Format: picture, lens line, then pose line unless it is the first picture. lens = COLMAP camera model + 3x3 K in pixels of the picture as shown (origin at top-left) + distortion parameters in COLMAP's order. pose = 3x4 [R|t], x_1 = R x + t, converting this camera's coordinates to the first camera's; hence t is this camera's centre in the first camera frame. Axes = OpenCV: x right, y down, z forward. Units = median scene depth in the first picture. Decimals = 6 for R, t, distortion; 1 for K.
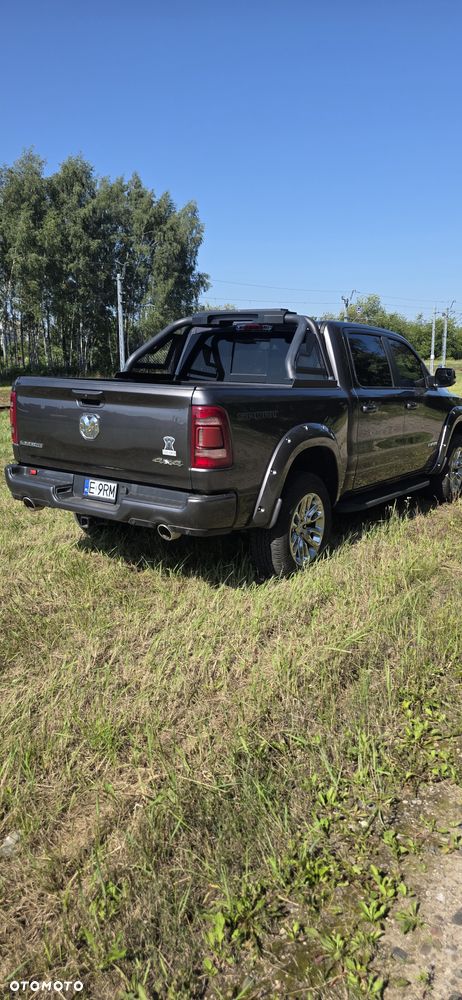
lens RADIAL K [[650.3, 0, 217.8], [0, 650.3, 513.3], [0, 0, 1]] dist [0.024754, -0.002352]
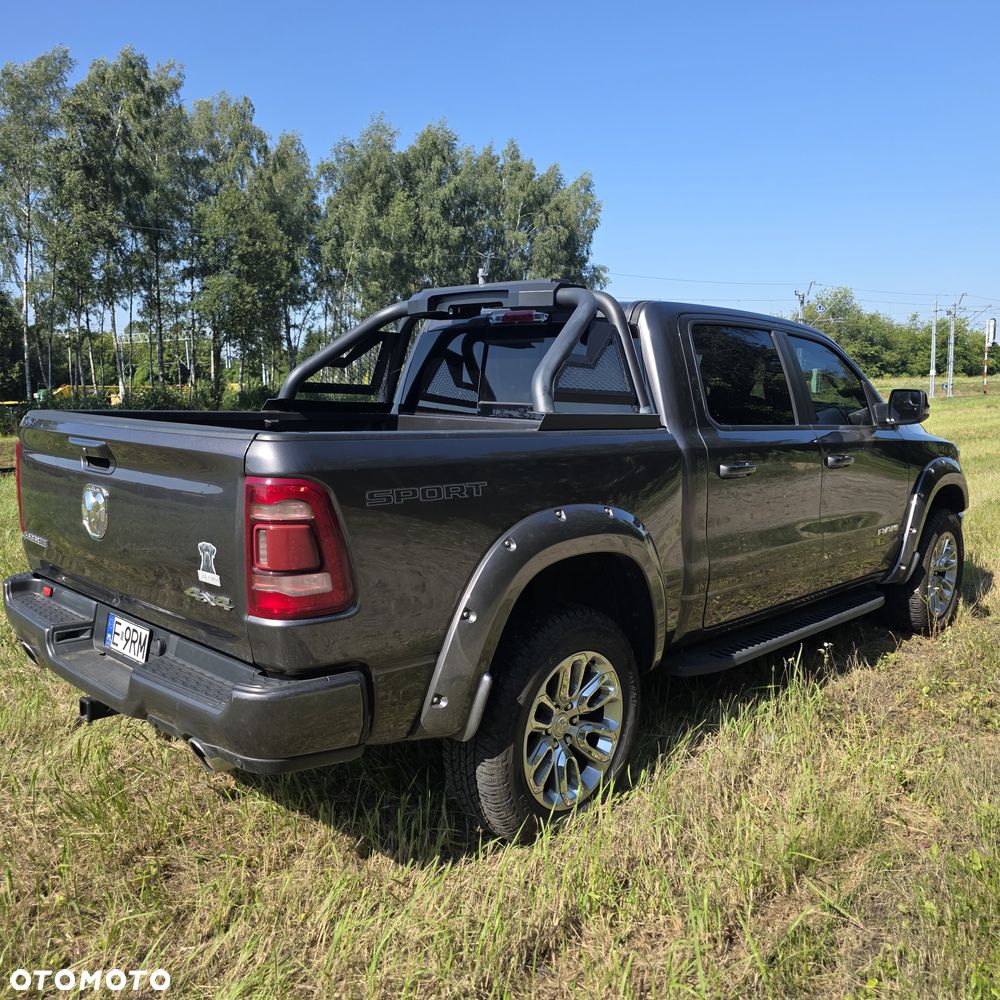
lens RADIAL K [[889.8, 0, 493.7], [0, 889.8, 499.0], [0, 0, 1]] dist [0.062236, -0.083599]
pose [[0.989734, 0.010322, -0.142550, 0.141304], [-0.024459, 0.994907, -0.097780, -0.062989], [0.140815, 0.100263, 0.984946, 0.285899]]
